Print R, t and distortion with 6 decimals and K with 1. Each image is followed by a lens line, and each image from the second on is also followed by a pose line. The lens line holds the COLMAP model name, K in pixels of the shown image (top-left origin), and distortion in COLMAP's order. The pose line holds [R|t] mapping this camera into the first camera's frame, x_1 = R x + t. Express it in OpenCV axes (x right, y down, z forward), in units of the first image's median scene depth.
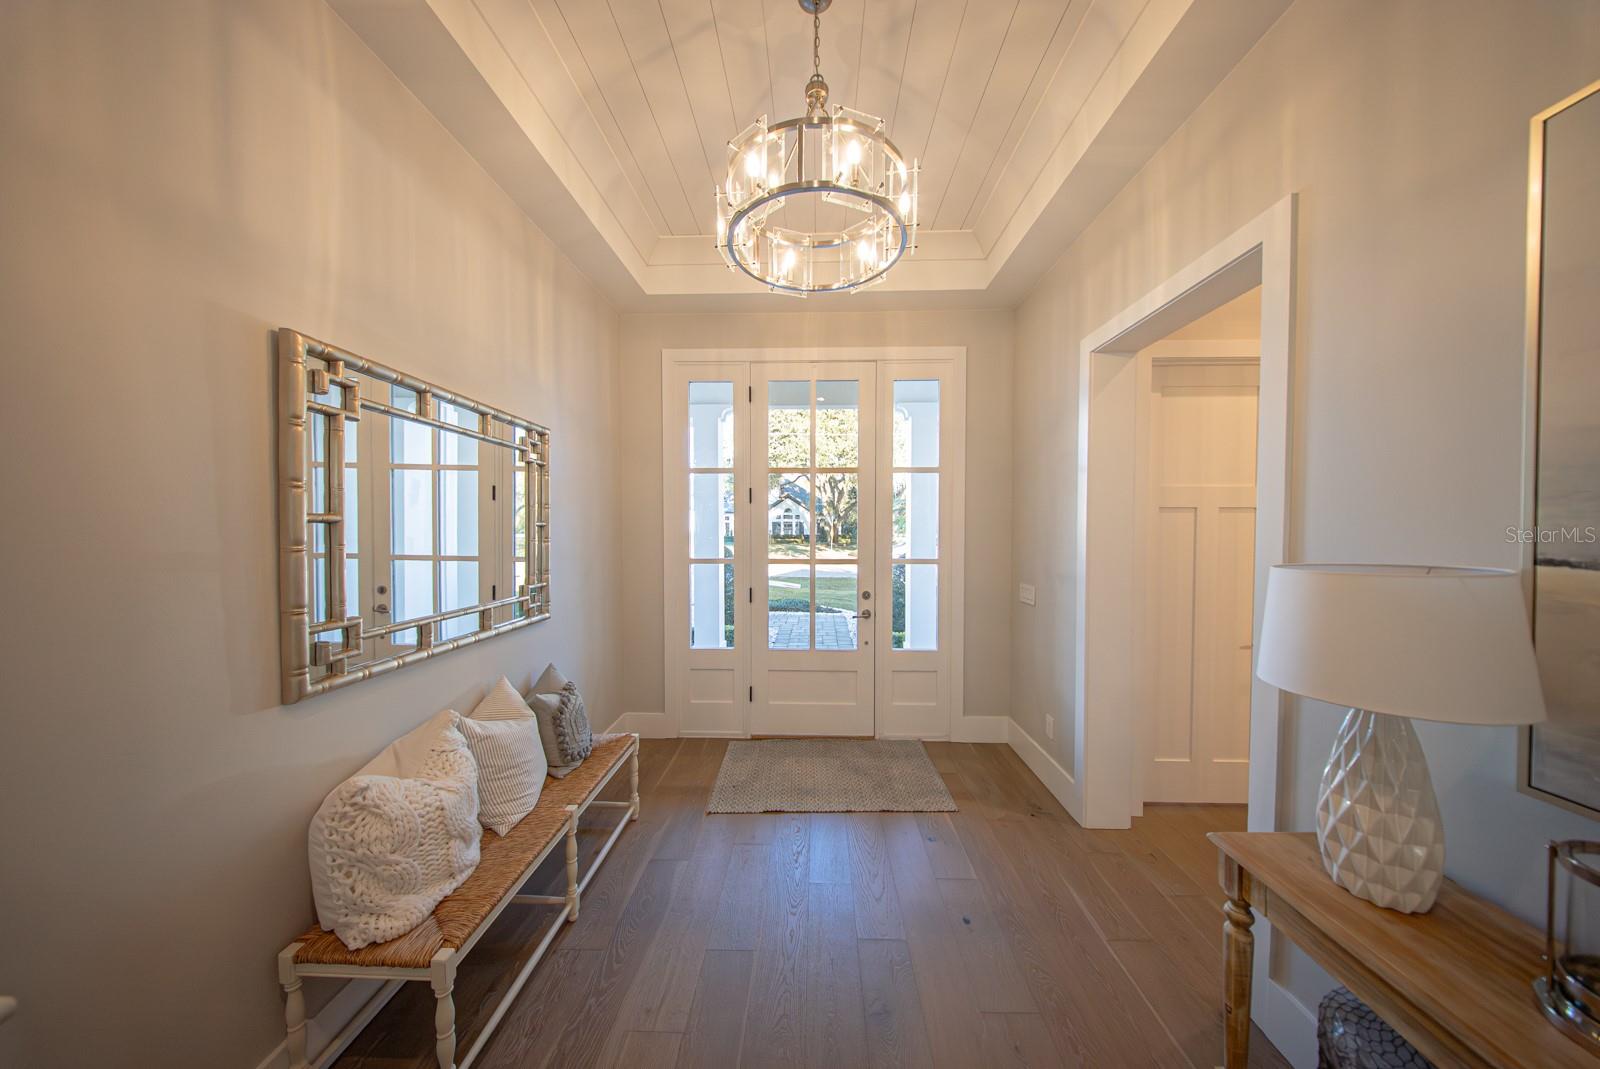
lens RADIAL K [[471.4, 0, 797.8], [0, 471.4, 534.0], [0, 0, 1]] dist [0.001185, -0.000138]
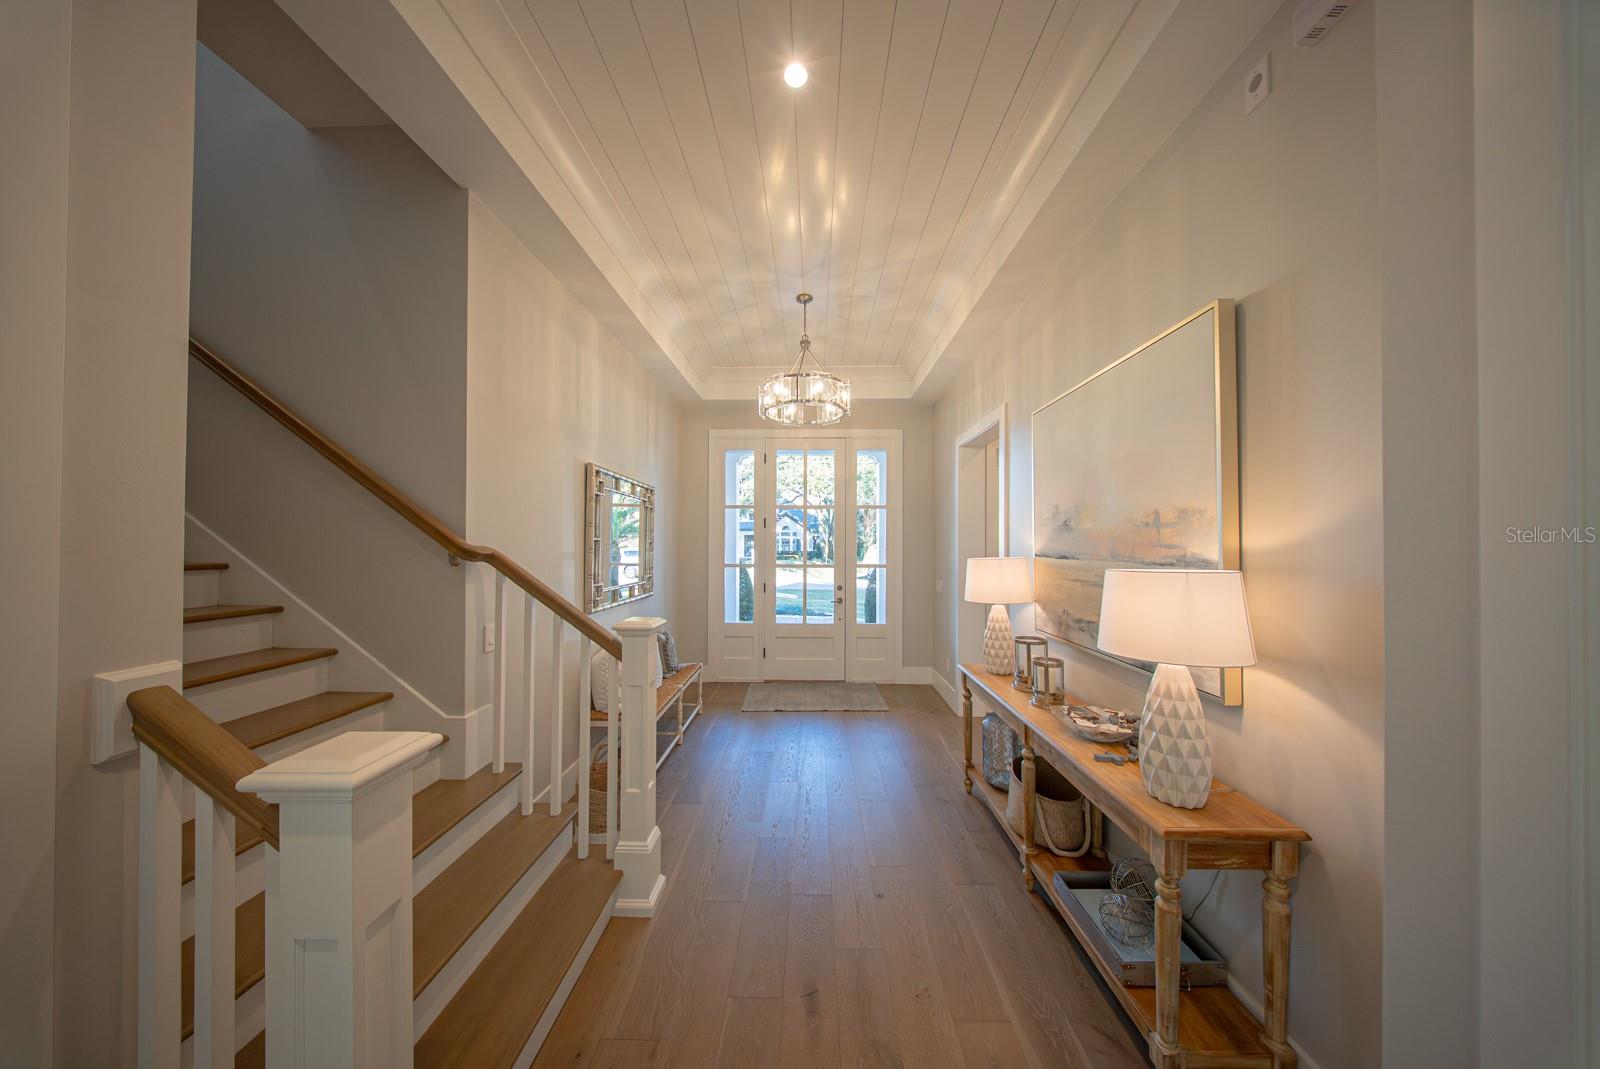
lens RADIAL K [[471.4, 0, 797.8], [0, 471.4, 540.4], [0, 0, 1]] dist [0.001185, -0.000138]
pose [[0.999973, 0.003474, 0.006478, -0.002201], [-0.003334, 0.999763, -0.021527, 0.008527], [-0.006551, 0.021504, 0.999747, -0.545753]]
